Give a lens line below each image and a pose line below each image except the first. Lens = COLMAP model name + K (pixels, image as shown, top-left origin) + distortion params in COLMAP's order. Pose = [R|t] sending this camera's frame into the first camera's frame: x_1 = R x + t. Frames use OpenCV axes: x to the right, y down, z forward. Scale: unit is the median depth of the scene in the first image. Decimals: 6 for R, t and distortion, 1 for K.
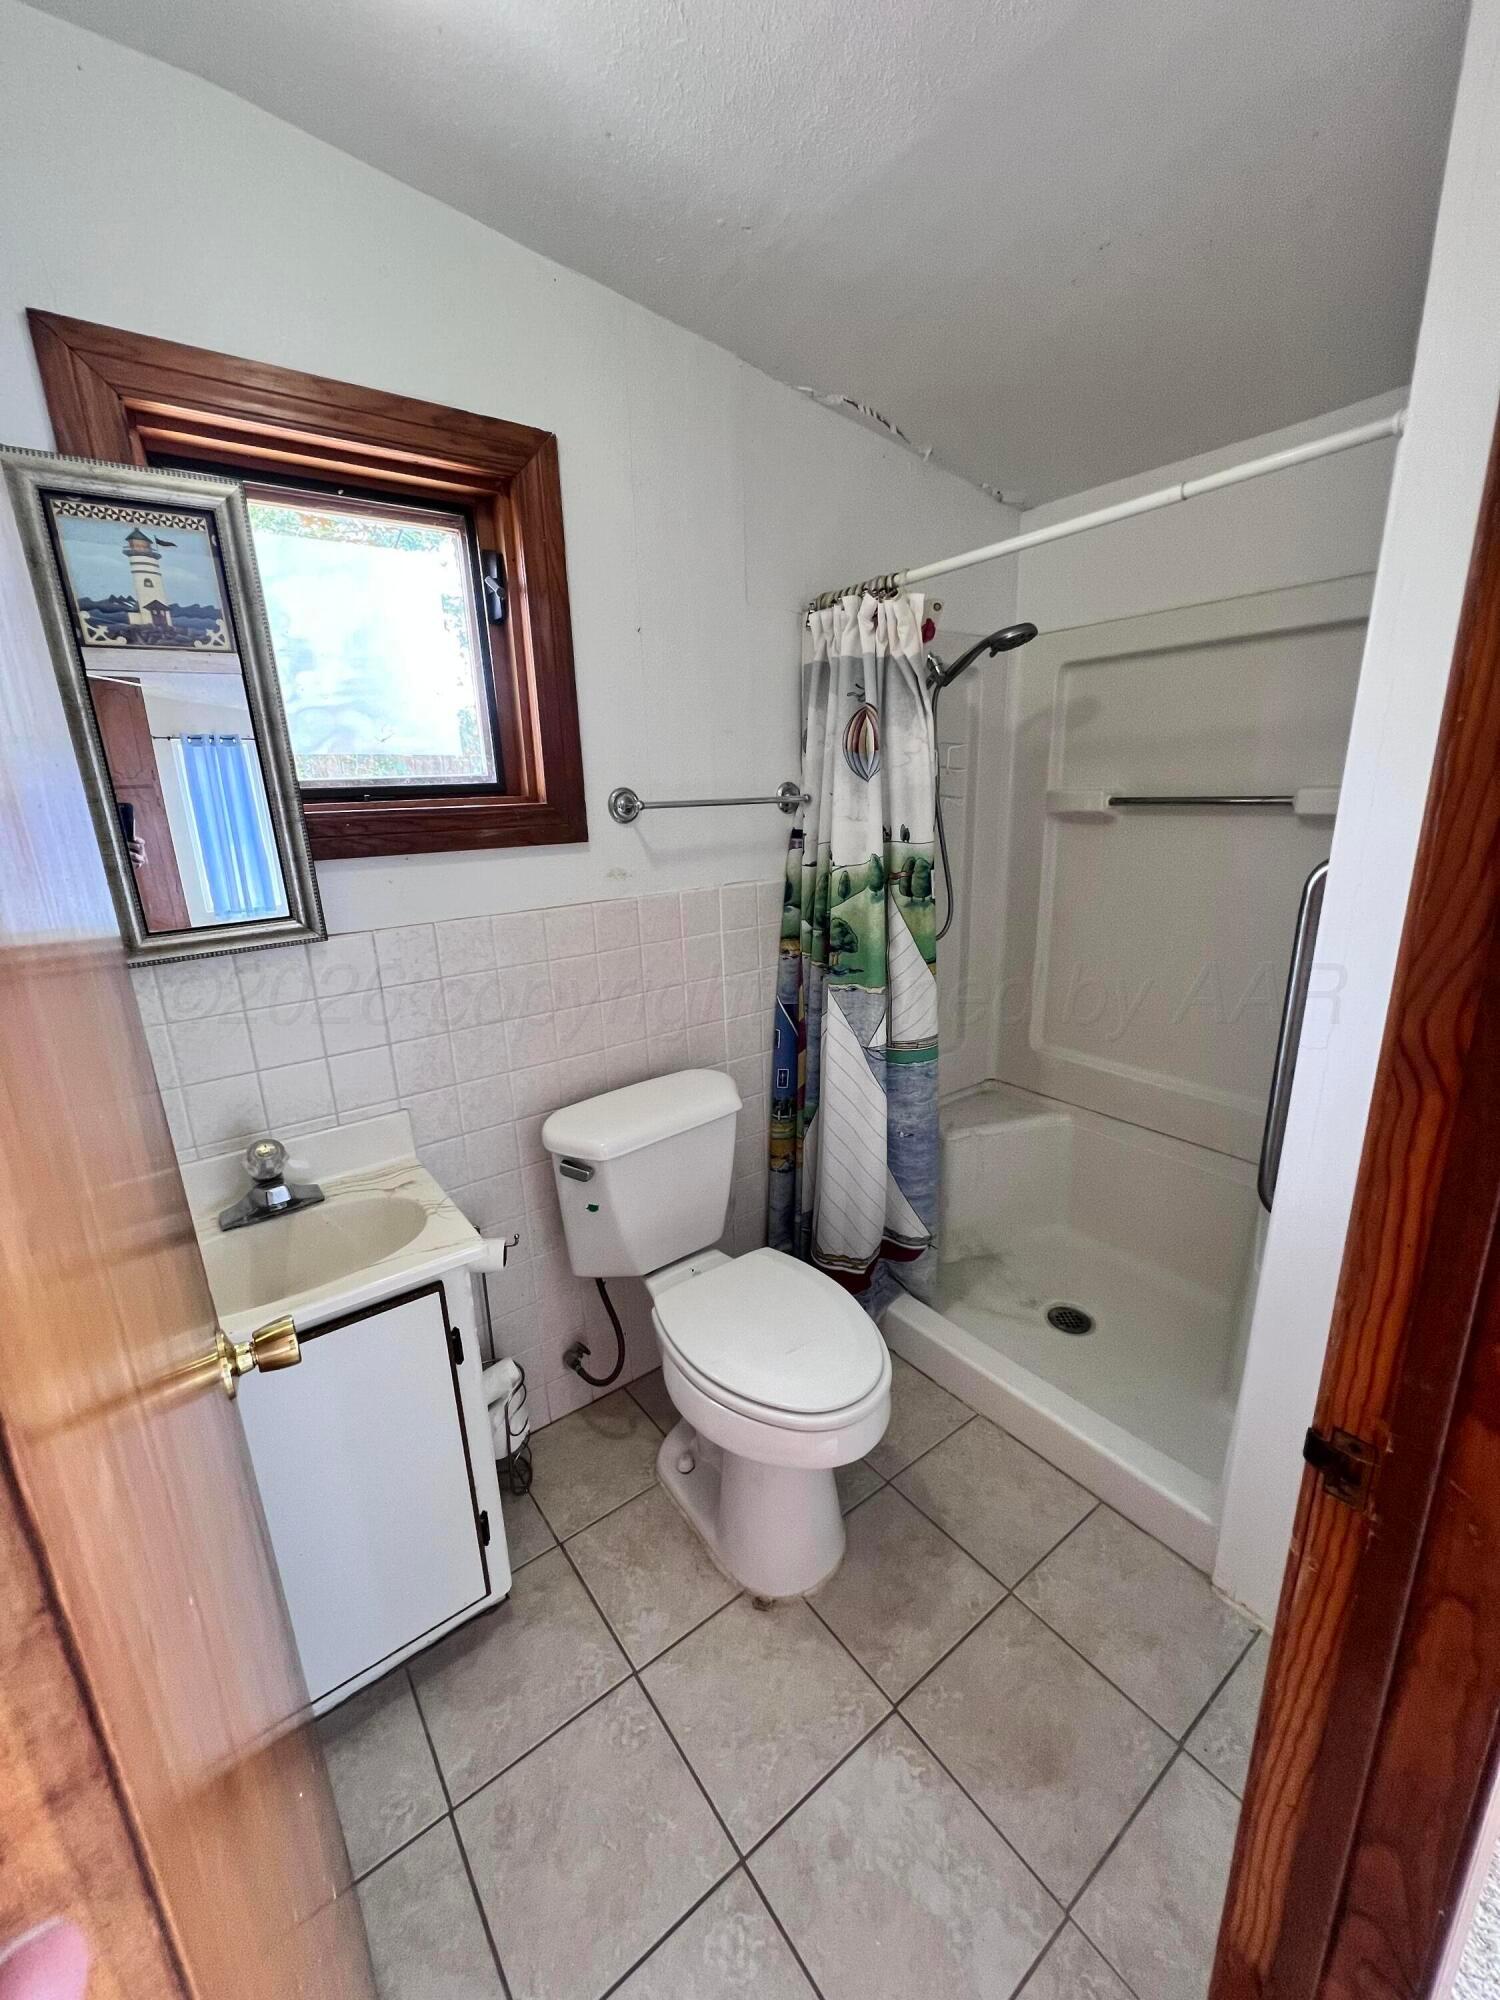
lens RADIAL K [[806.4, 0, 750.0], [0, 806.4, 1000.0], [0, 0, 1]] dist [0.000109, 0.000603]
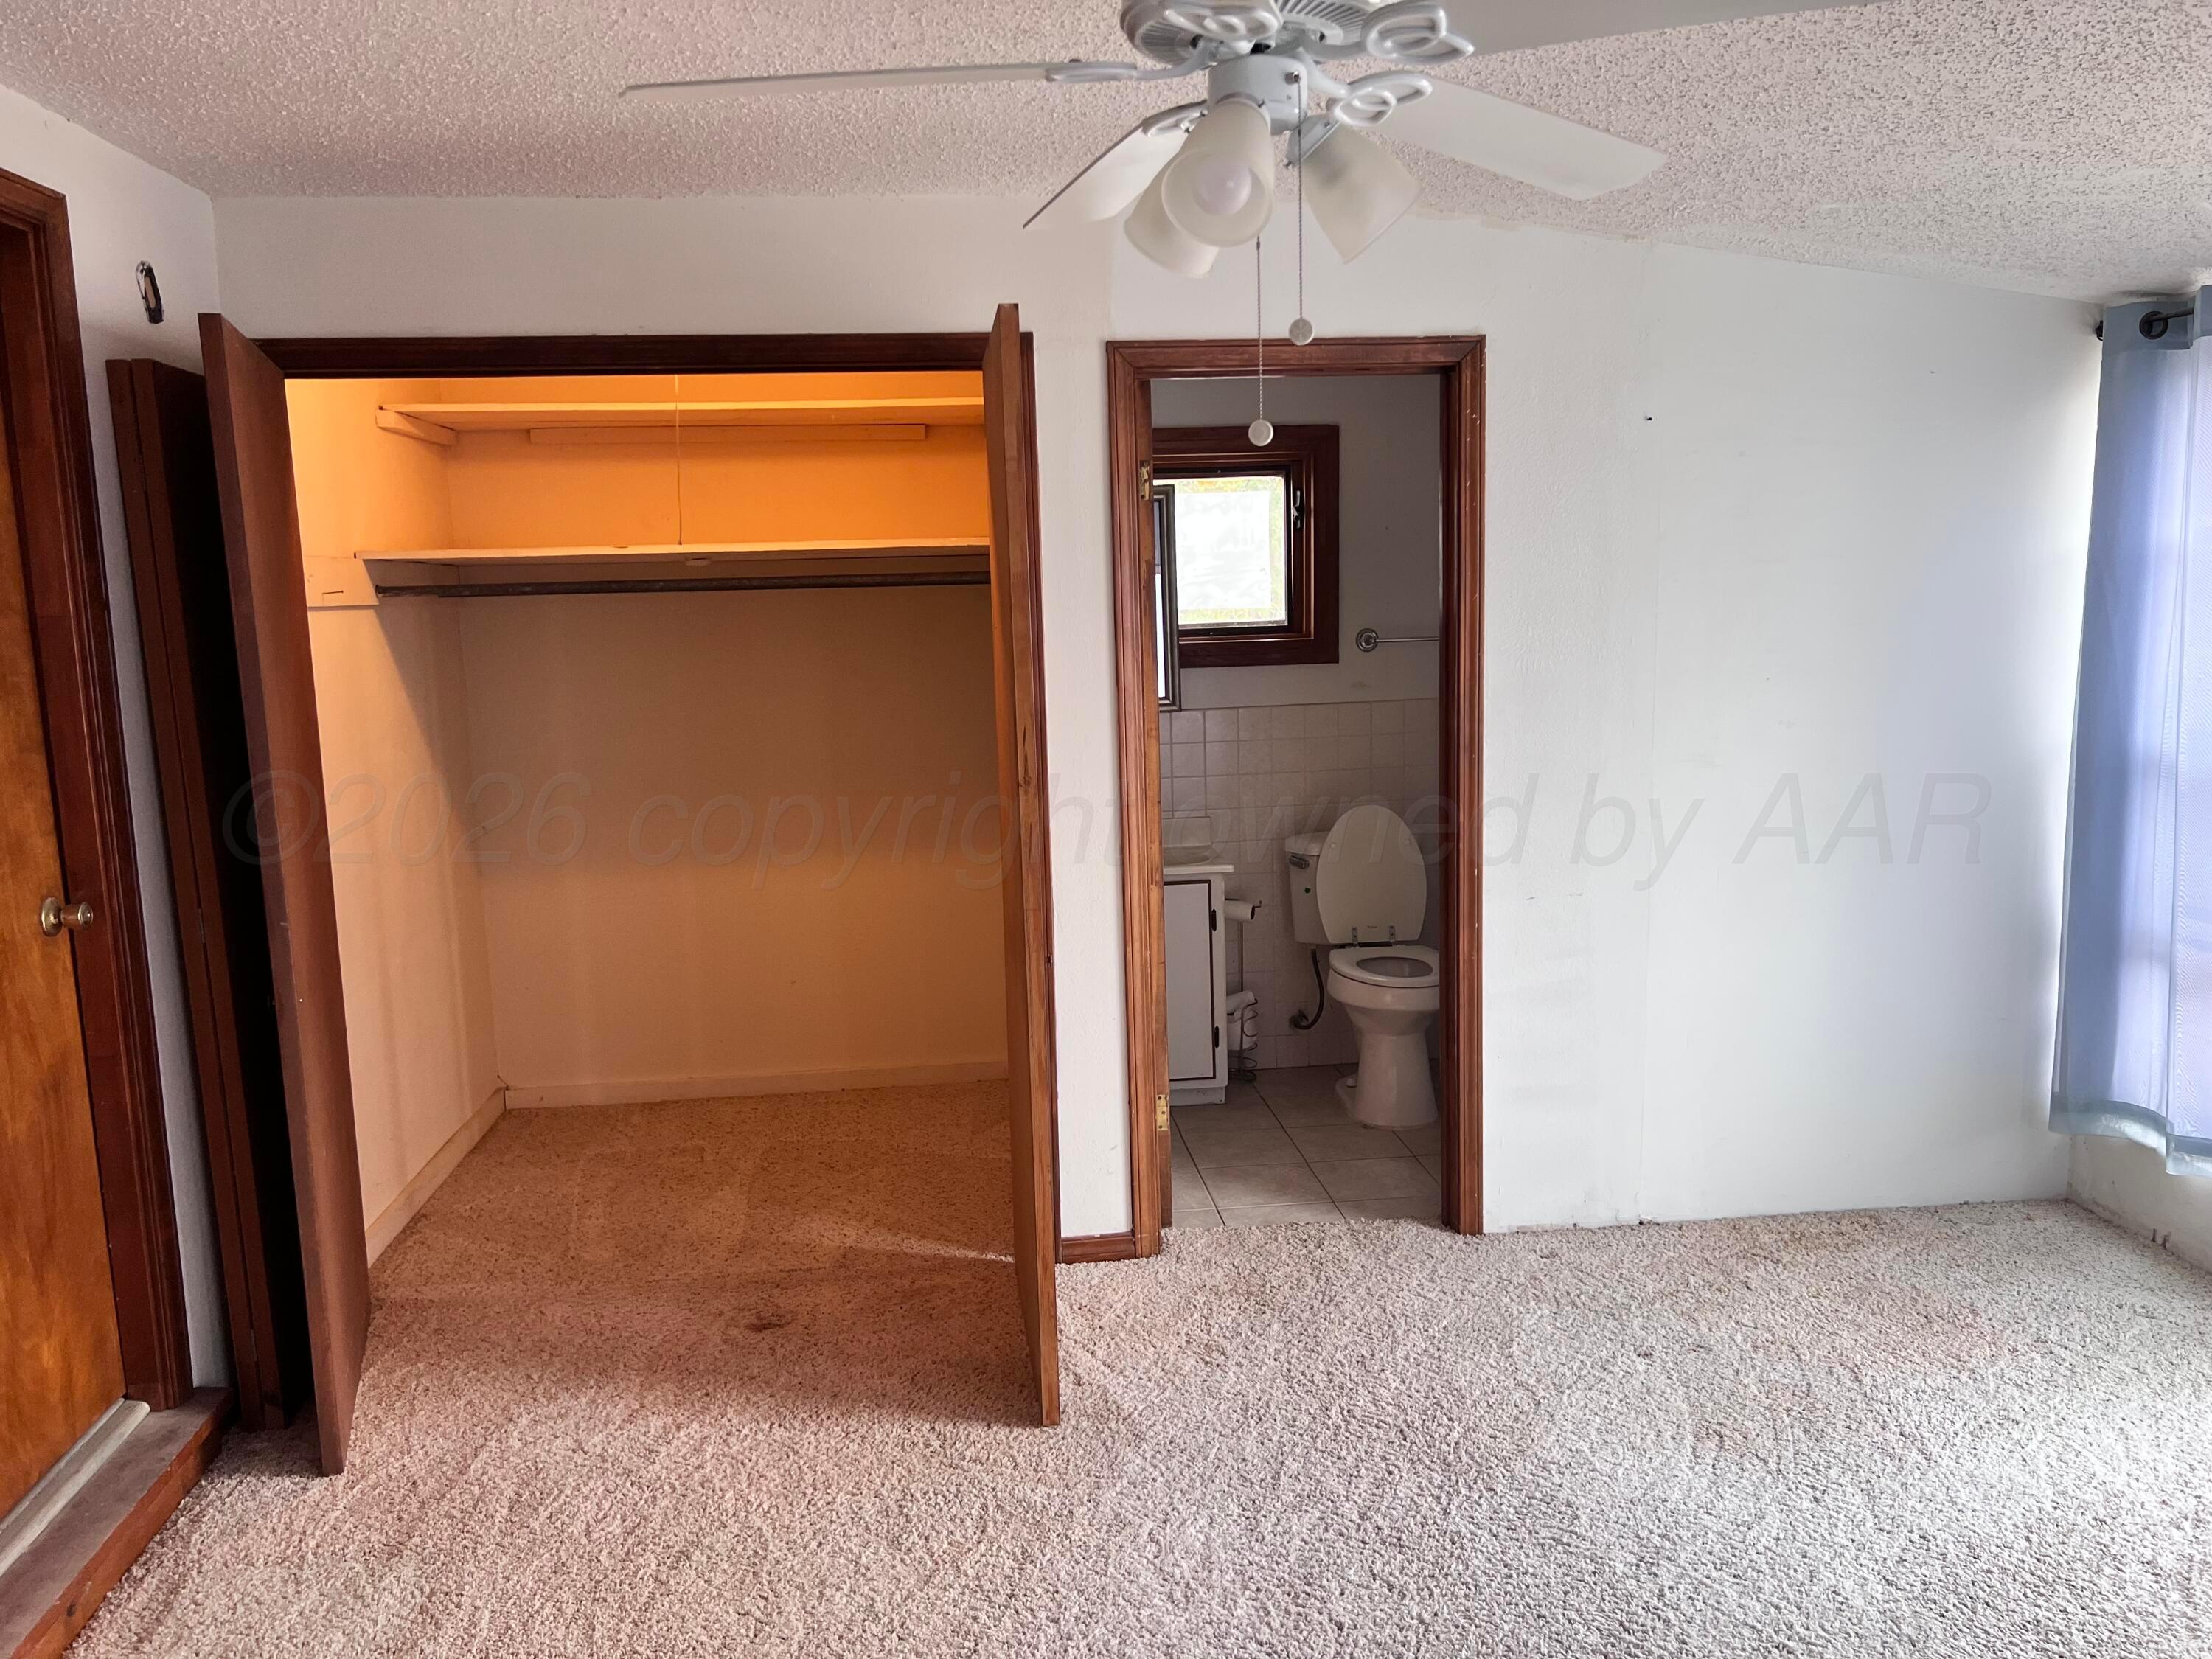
lens RADIAL K [[1644.1, 0, 1106.0], [0, 1644.1, 829.5], [0, 0, 1]] dist [0.001695, -0.002252]
pose [[0.861301, 0.077412, -0.502163, 0.962588], [-0.134228, 0.987881, -0.077938, 0.398100], [0.490044, 0.134532, 0.861254, -1.779341]]
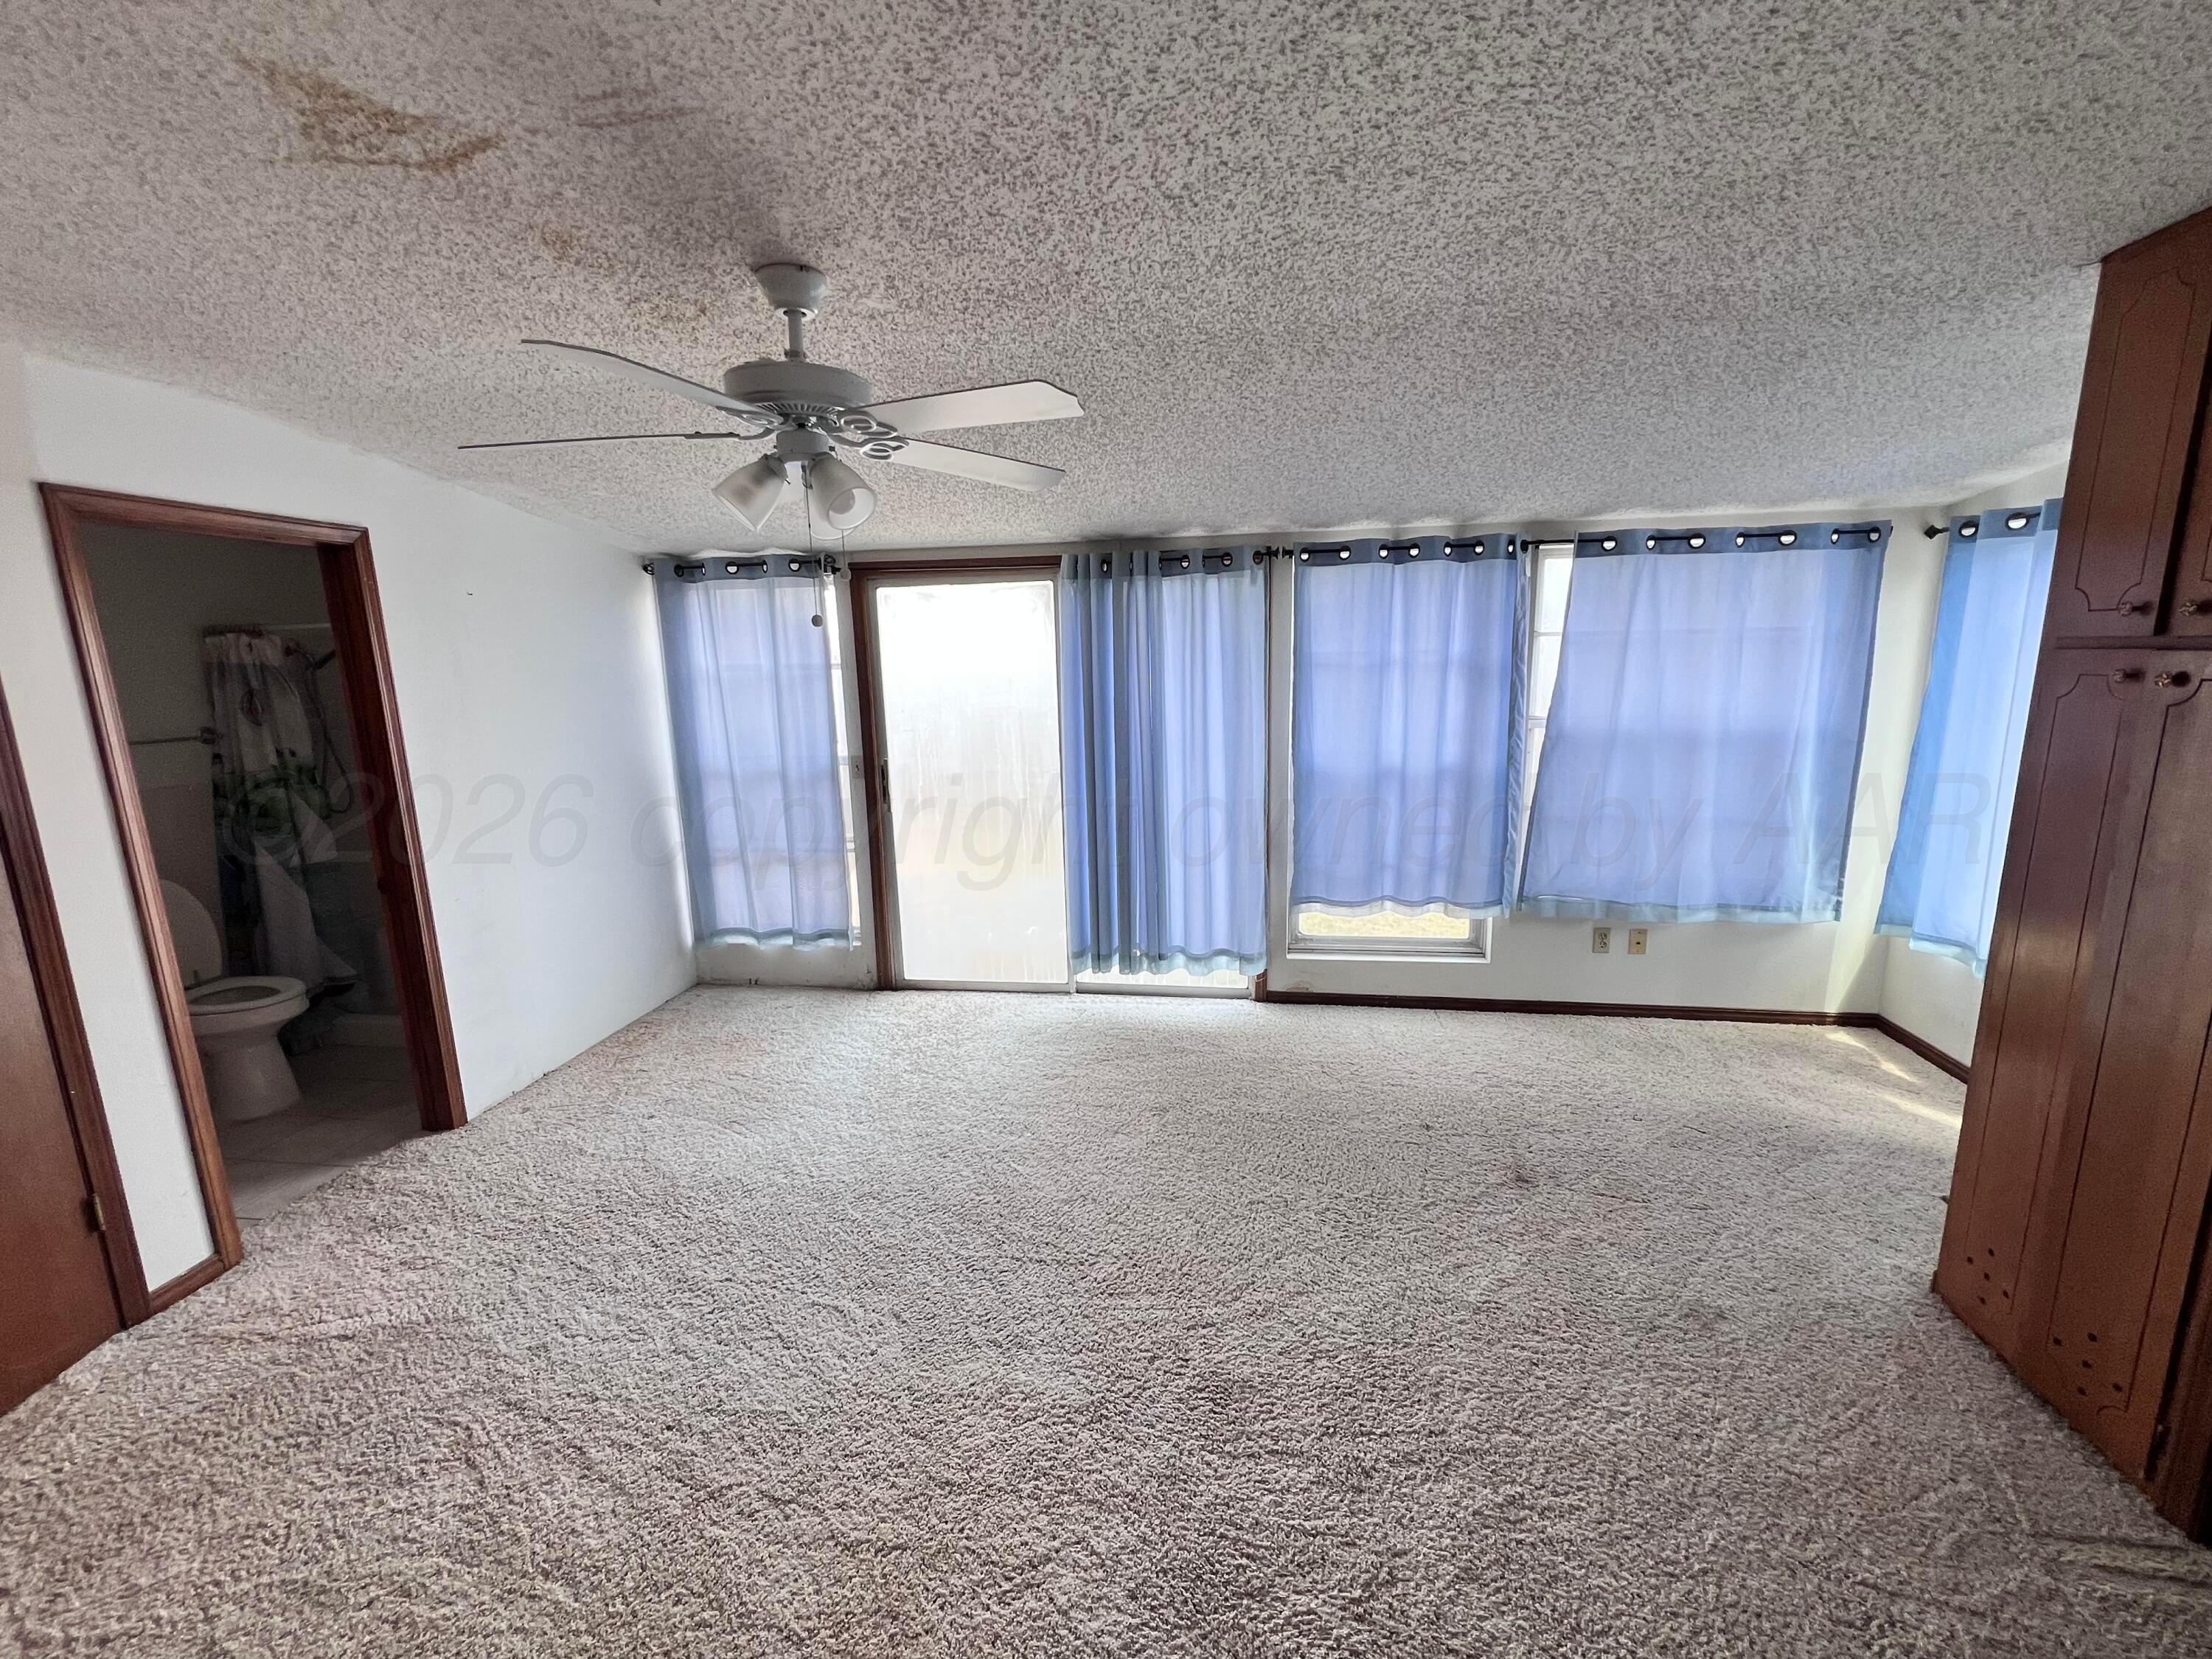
lens RADIAL K [[916.9, 0, 1106.0], [0, 916.9, 829.5], [0, 0, 1]] dist [-0.000696, -0.000009]
pose [[0.707649, -0.117190, 0.696778, 0.021703], [0.187577, 0.981923, -0.025356, 0.398285], [-0.681210, 0.148643, 0.716839, -1.887188]]
